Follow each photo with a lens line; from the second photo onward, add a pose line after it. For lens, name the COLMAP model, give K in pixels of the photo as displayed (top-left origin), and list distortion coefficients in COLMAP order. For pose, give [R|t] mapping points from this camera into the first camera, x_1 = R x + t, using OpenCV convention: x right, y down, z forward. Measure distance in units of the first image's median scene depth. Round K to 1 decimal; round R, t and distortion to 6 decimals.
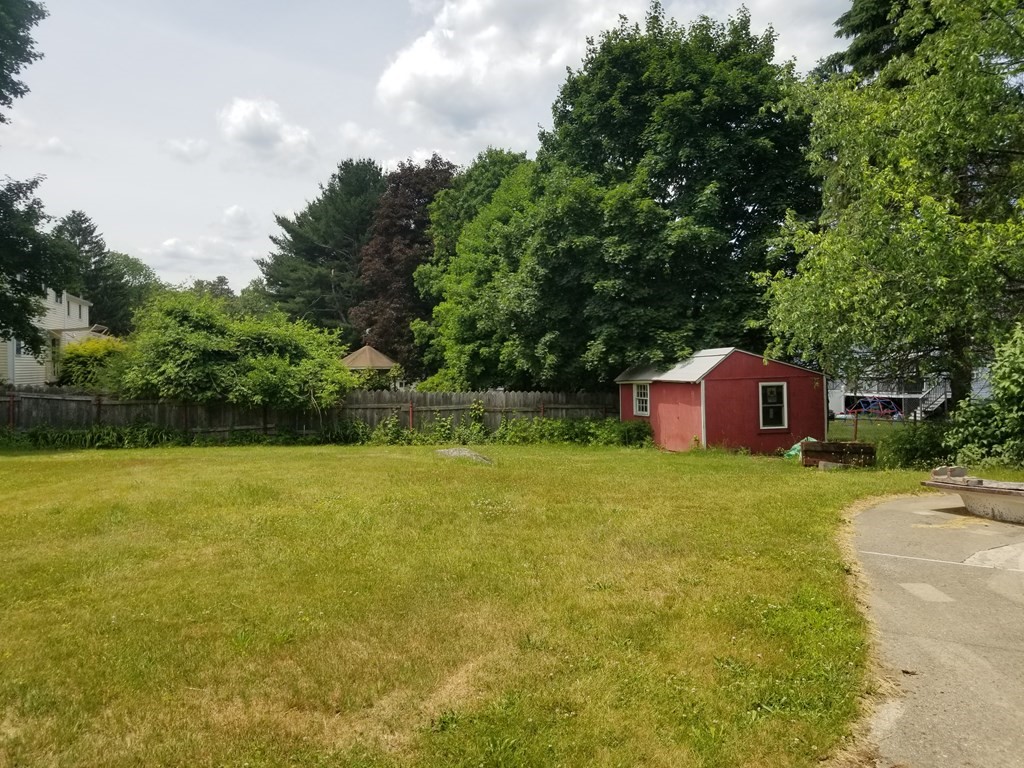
lens RADIAL K [[792.4, 0, 507.4], [0, 792.4, 376.7], [0, 0, 1]] dist [0.057036, -0.114180]
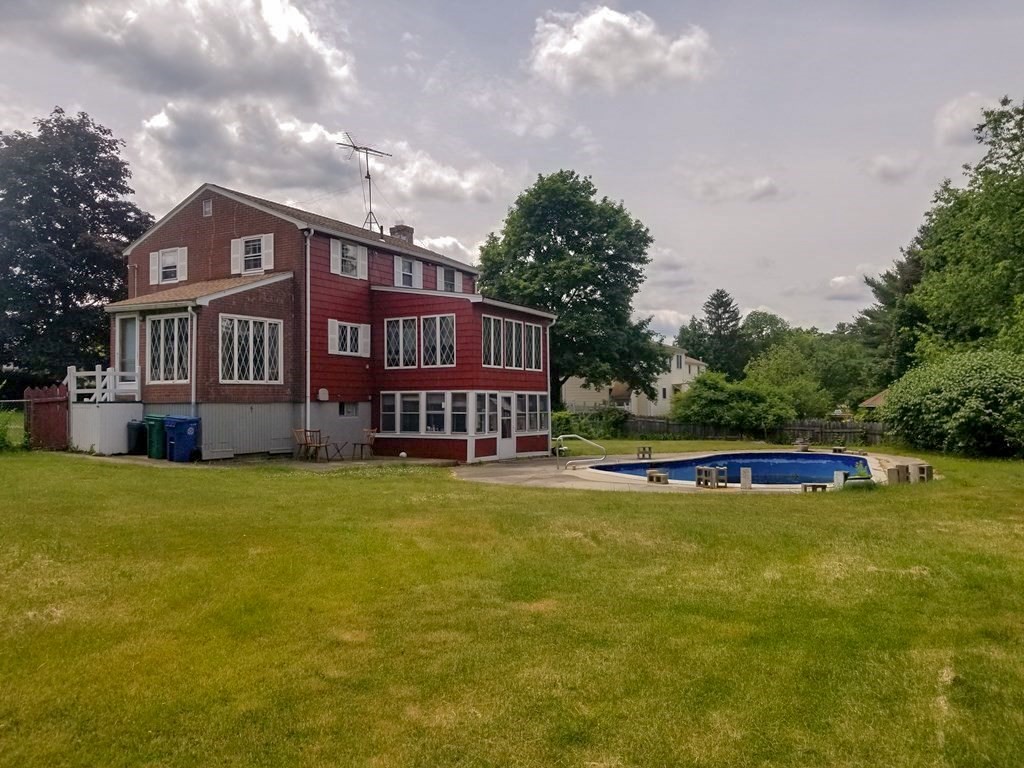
lens RADIAL K [[792.4, 0, 507.4], [0, 792.4, 376.7], [0, 0, 1]] dist [0.057036, -0.114180]
pose [[0.696066, -0.024757, -0.717551, 0.725397], [-0.006229, 0.999160, -0.040515, -0.004029], [0.717951, 0.032670, 0.695327, -0.817826]]
